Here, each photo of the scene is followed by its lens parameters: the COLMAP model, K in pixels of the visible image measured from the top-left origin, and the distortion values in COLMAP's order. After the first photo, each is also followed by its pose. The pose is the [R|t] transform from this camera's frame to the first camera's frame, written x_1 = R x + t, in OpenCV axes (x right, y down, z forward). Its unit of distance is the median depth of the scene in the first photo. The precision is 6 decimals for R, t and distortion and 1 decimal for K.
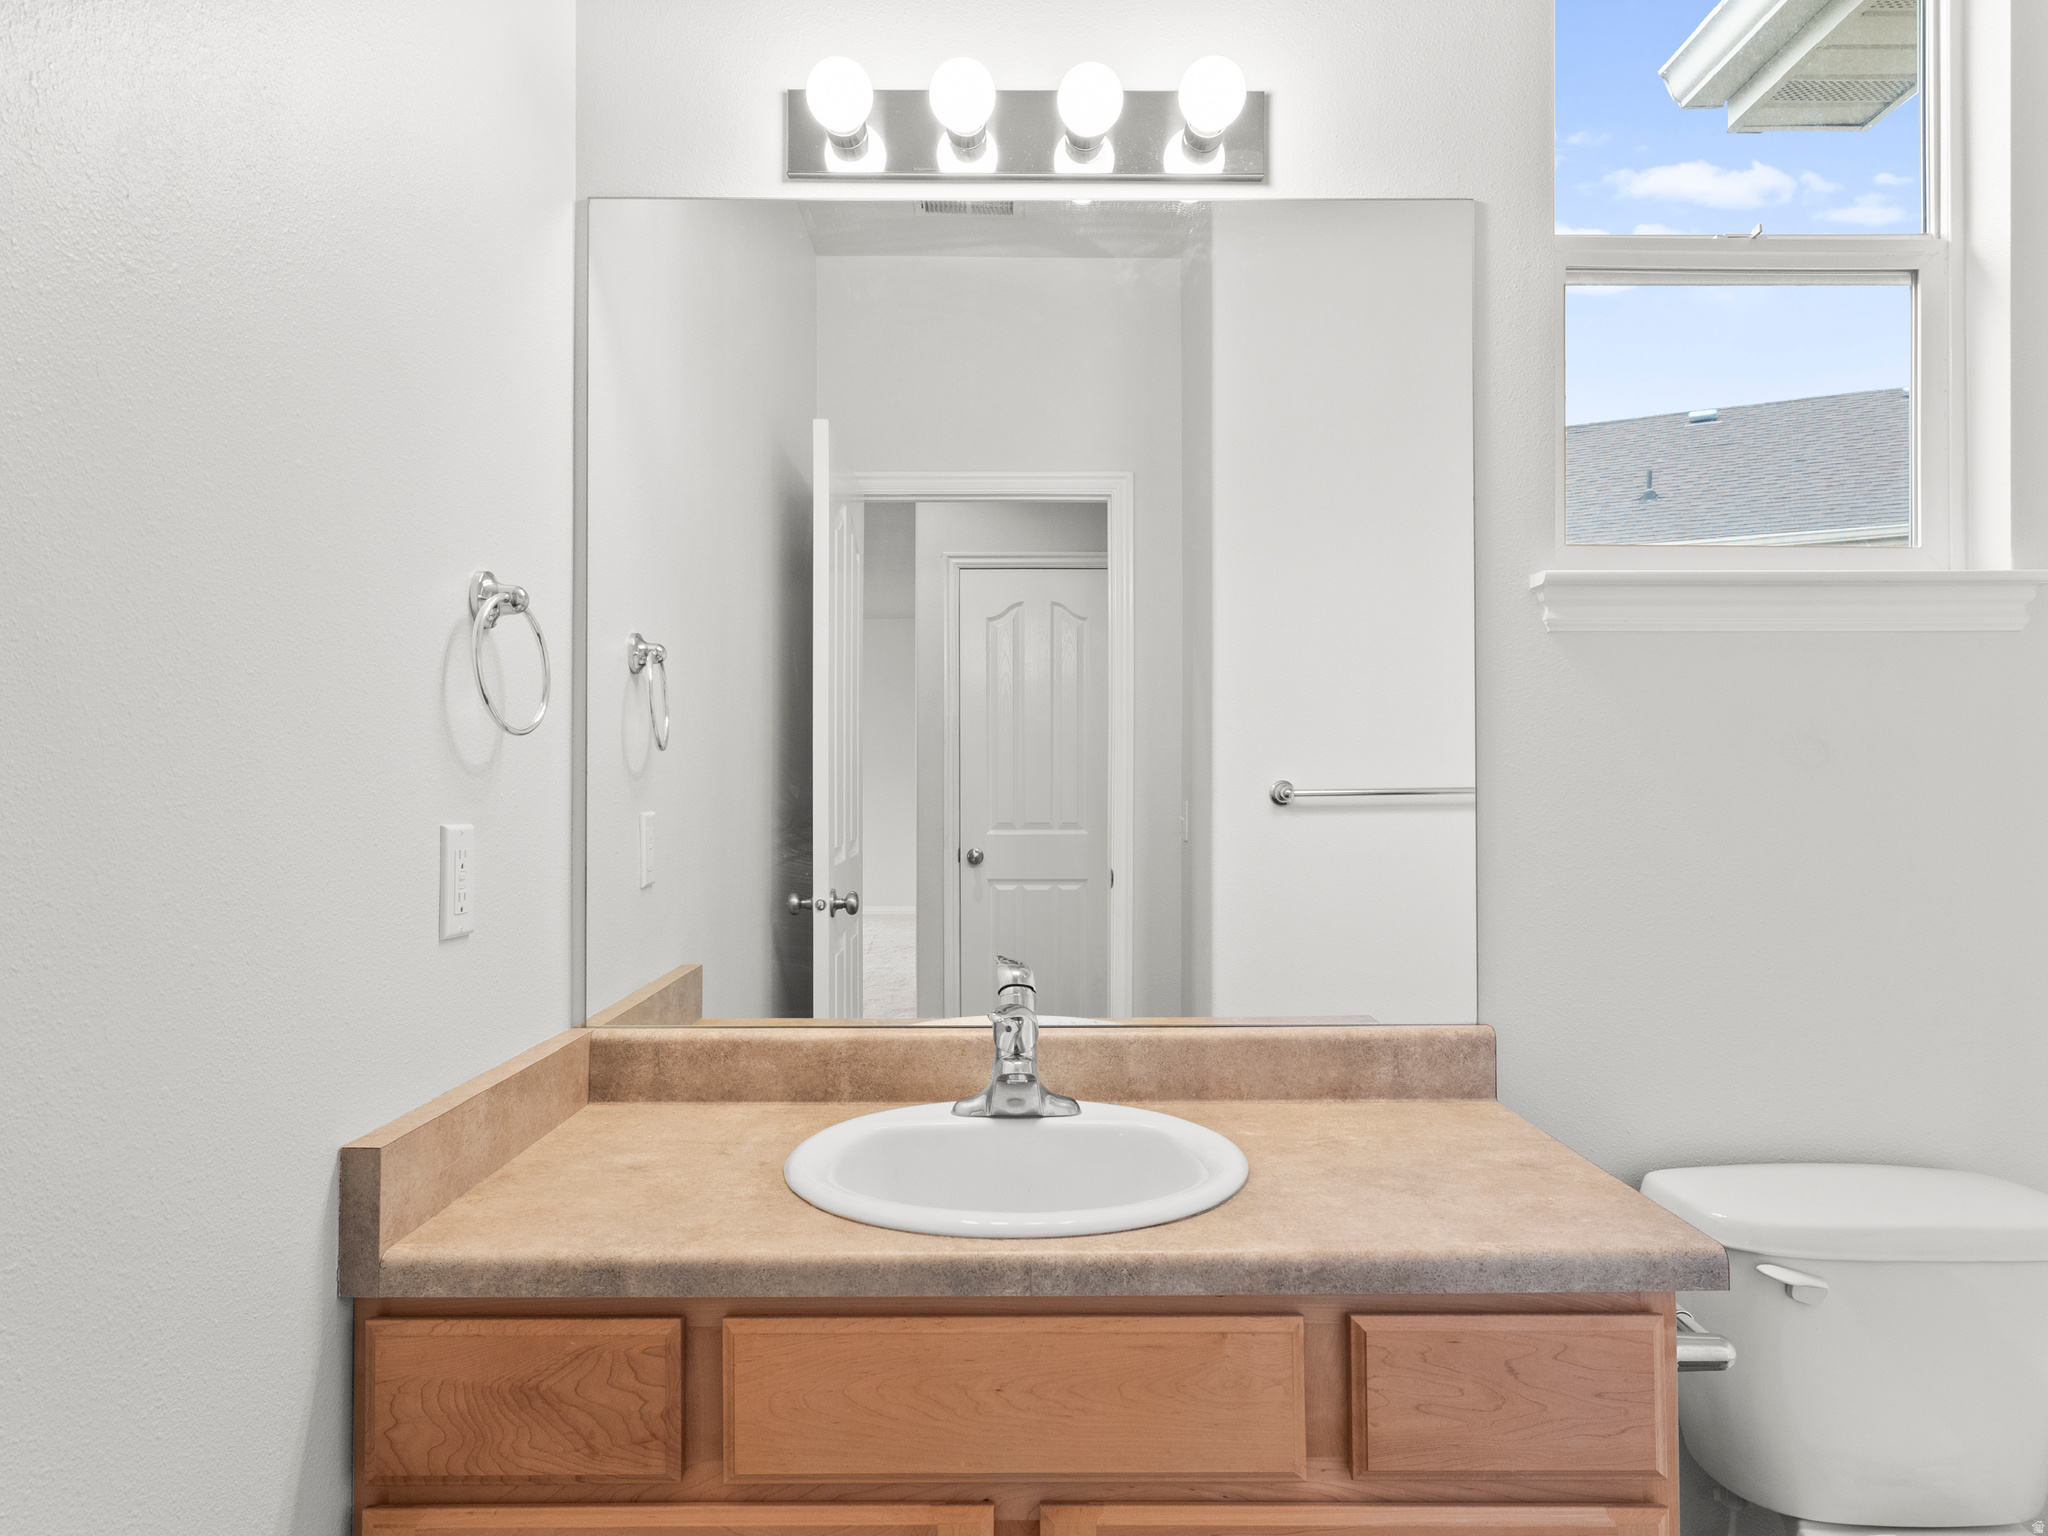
lens RADIAL K [[1303.1, 0, 1020.5], [0, 1303.1, 765.1], [0, 0, 1]] dist [0.005394, 0.005442]
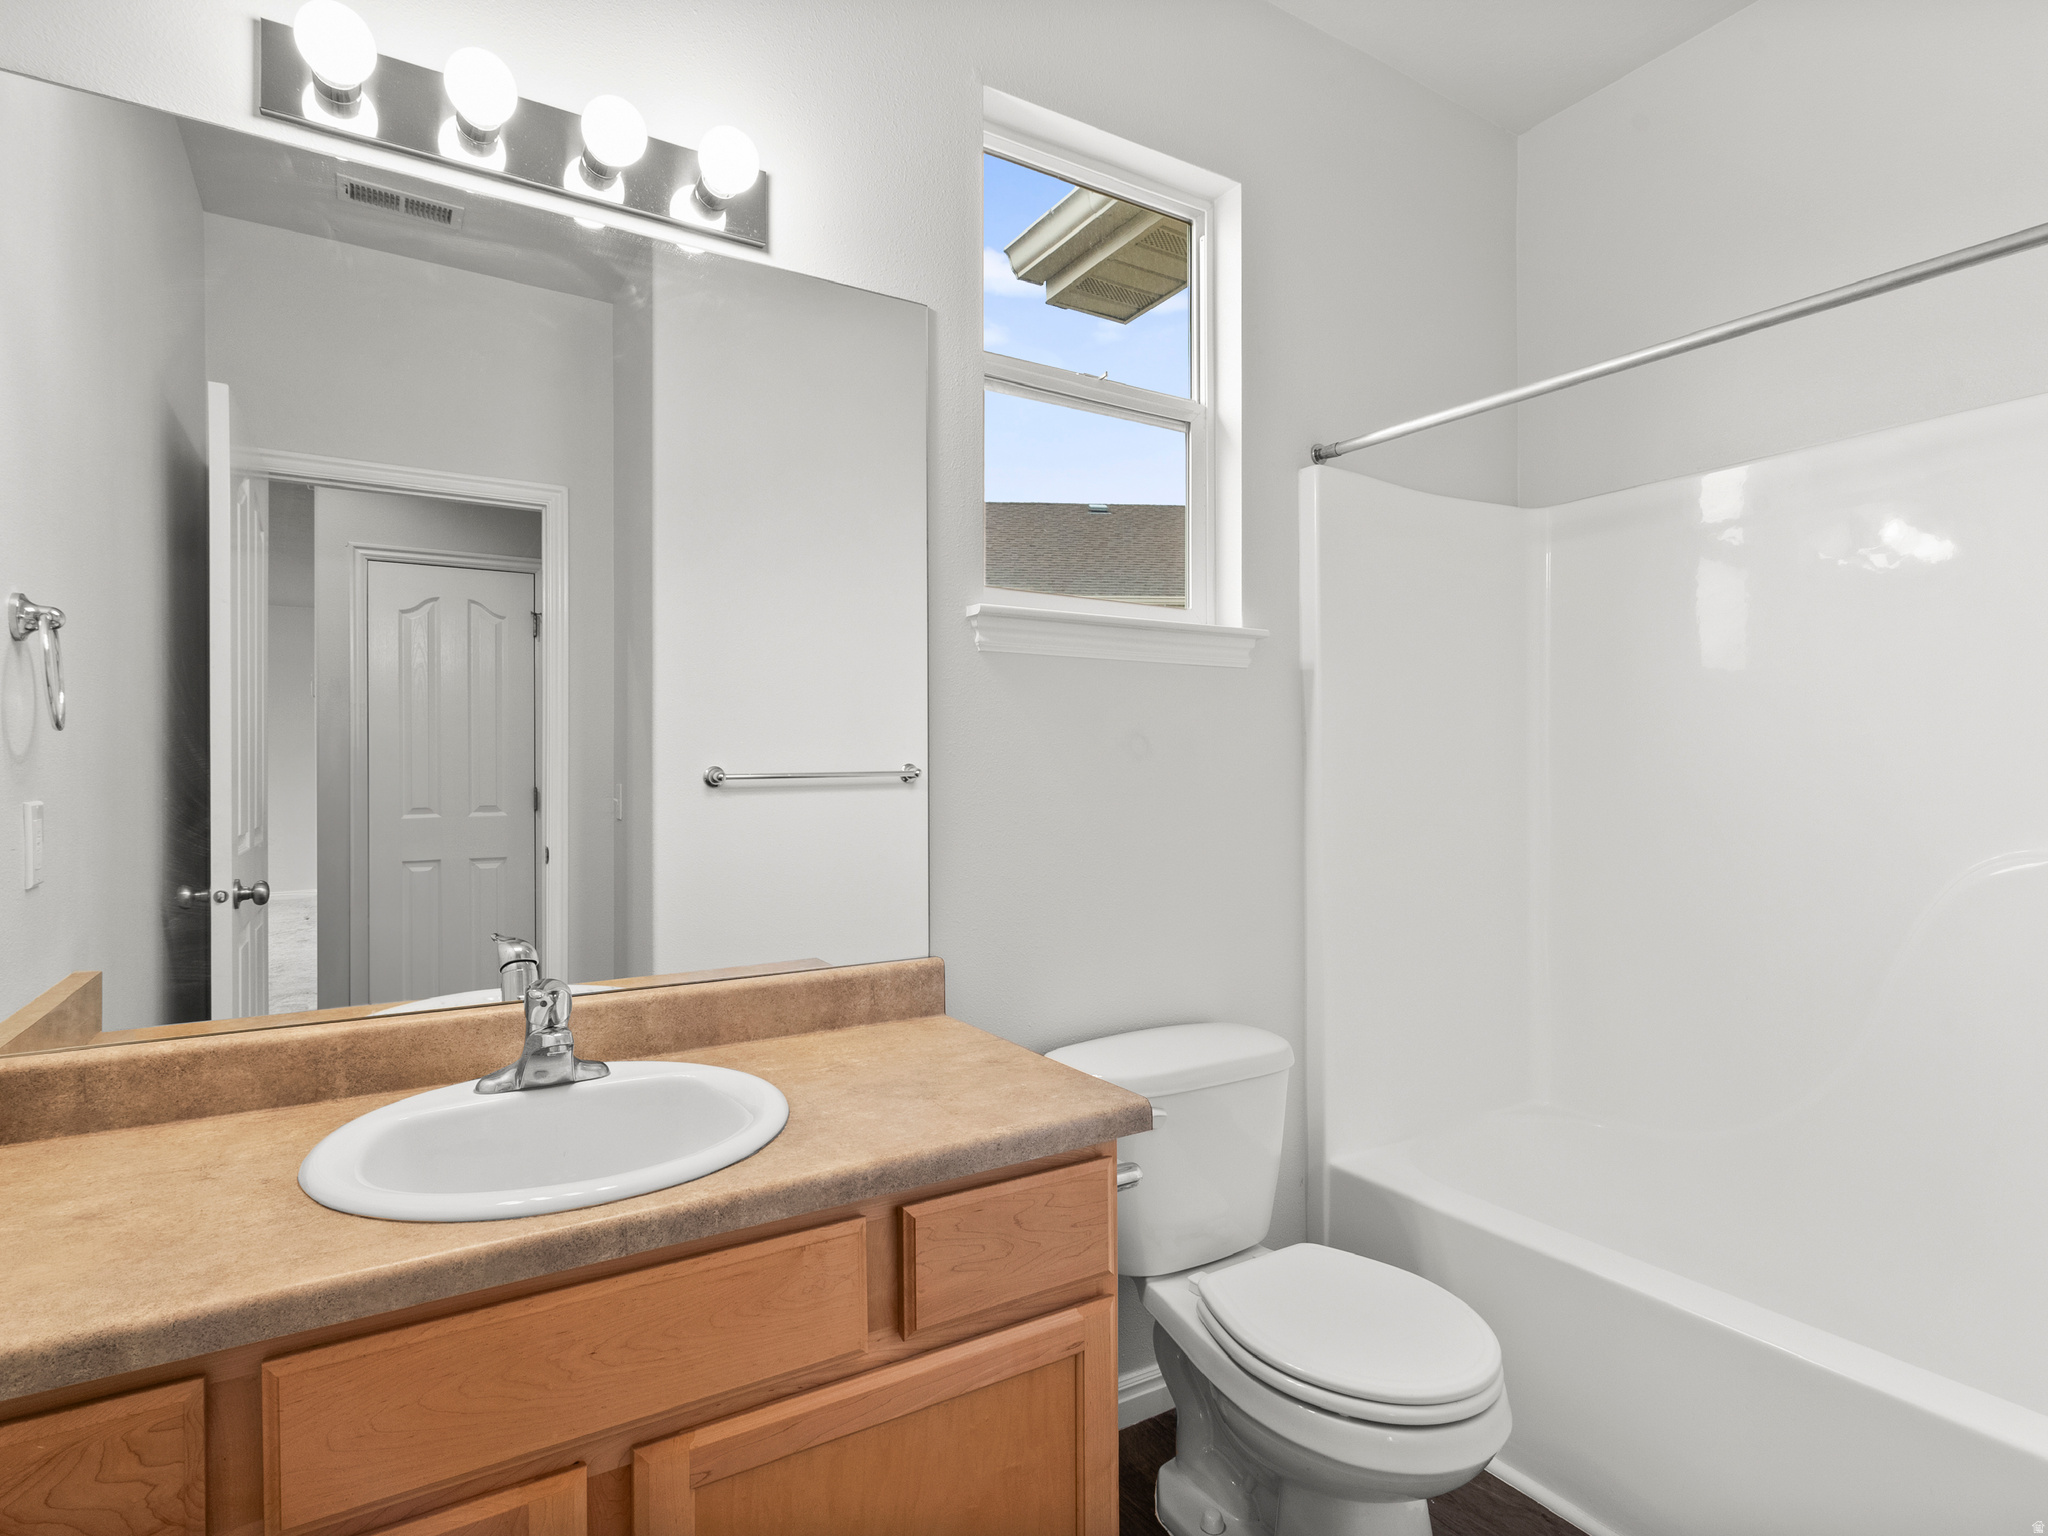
lens RADIAL K [[1050.7, 0, 1024.0], [0, 1050.7, 768.0], [0, 0, 1]] dist [-0.004161, 0.002693]
pose [[0.854086, -0.000739, 0.520132, -0.109198], [-0.005604, 0.999928, 0.010621, 0.003507], [-0.520102, -0.011986, 0.854020, 0.083228]]
